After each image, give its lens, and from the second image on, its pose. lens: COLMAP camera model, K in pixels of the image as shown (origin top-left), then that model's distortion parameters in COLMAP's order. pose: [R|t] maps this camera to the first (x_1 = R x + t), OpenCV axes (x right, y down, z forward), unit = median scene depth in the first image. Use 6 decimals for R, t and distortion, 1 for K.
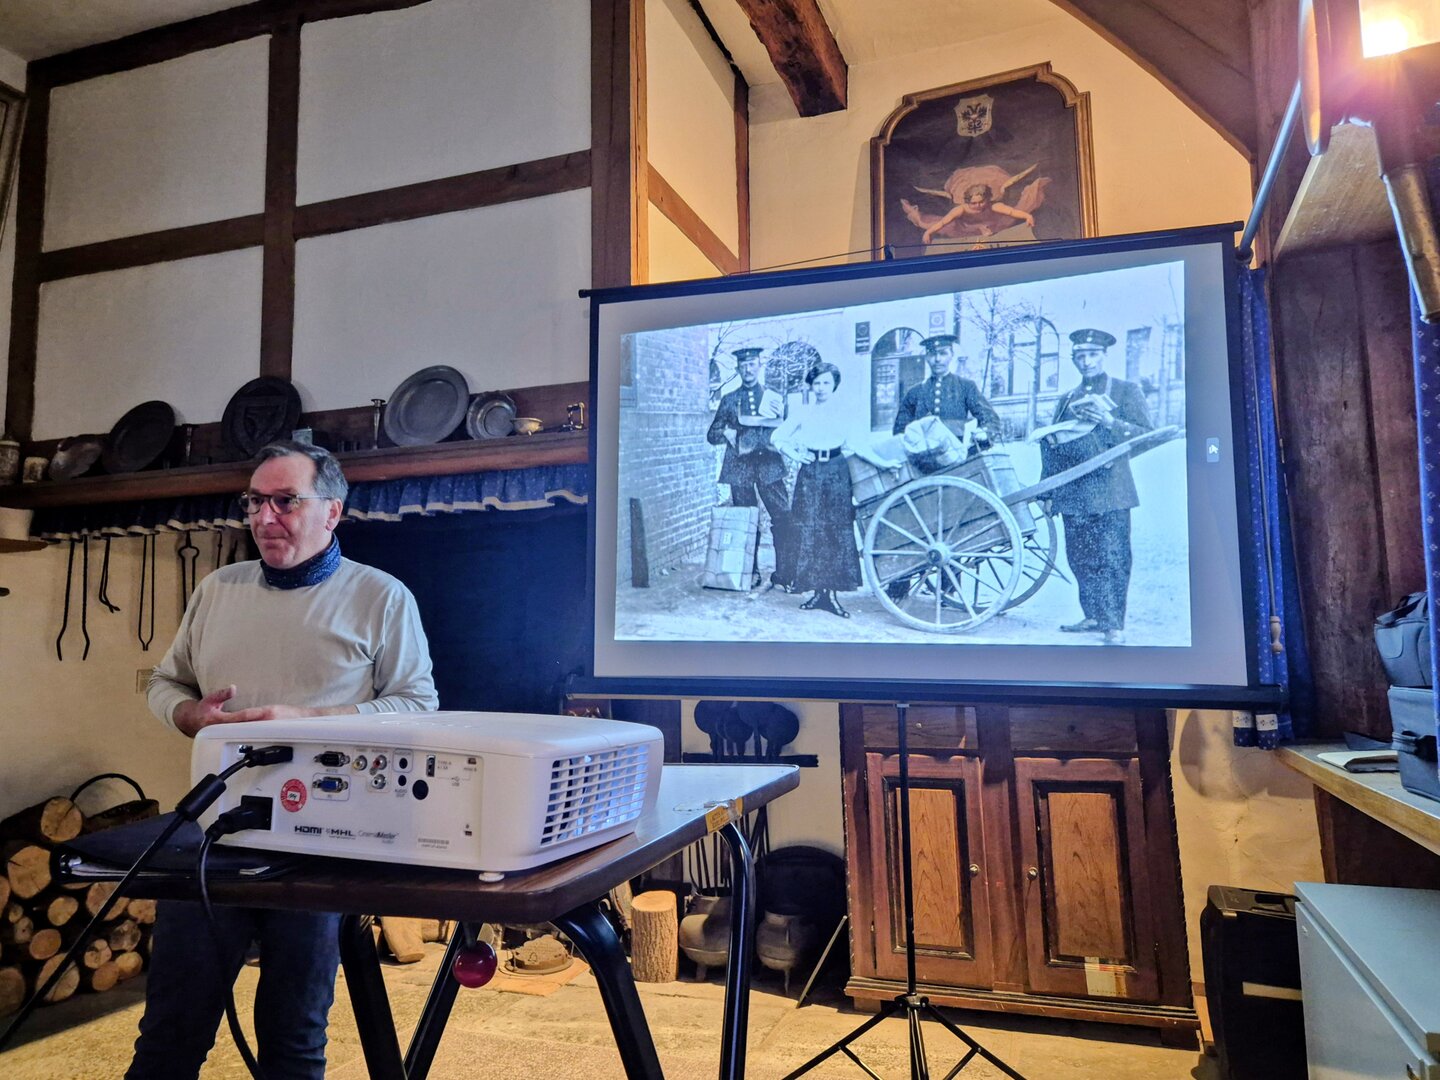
lens RADIAL K [[997.4, 0, 720.0], [0, 997.4, 540.0], [0, 0, 1]] dist [0.066304, -0.003003]
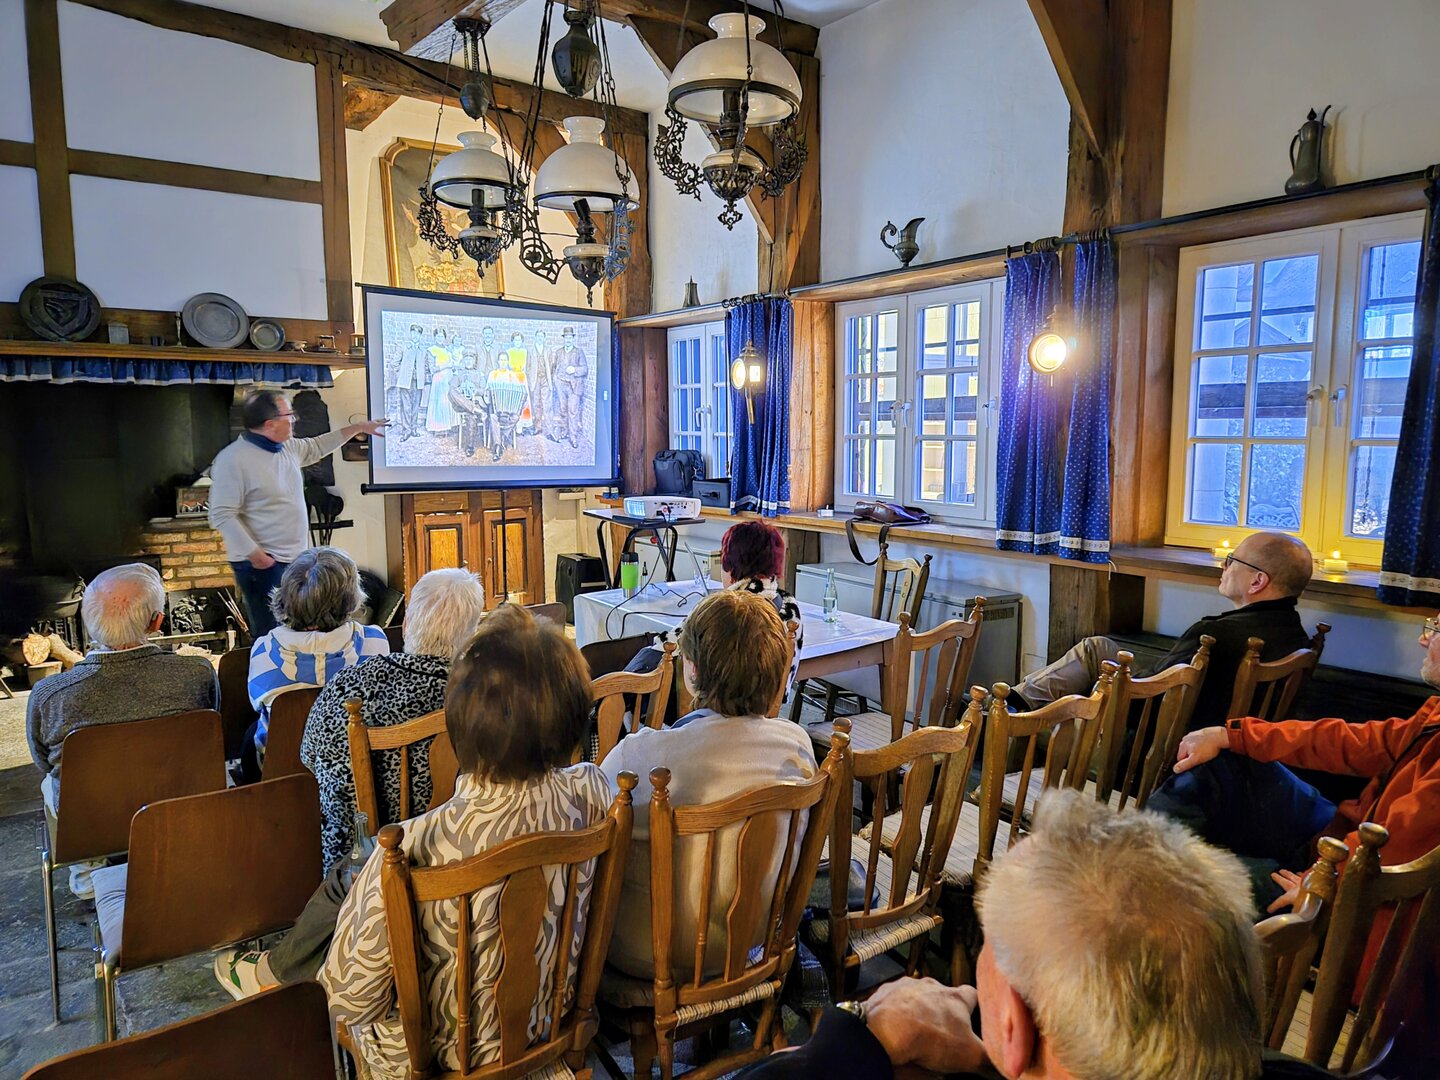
lens RADIAL K [[997.4, 0, 720.0], [0, 997.4, 540.0], [0, 0, 1]] dist [0.066304, -0.003003]
pose [[0.574623, -0.086855, 0.813796, -1.224198], [-0.103367, 0.978688, 0.177441, -0.167143], [-0.811864, -0.186081, 0.553399, -0.652715]]
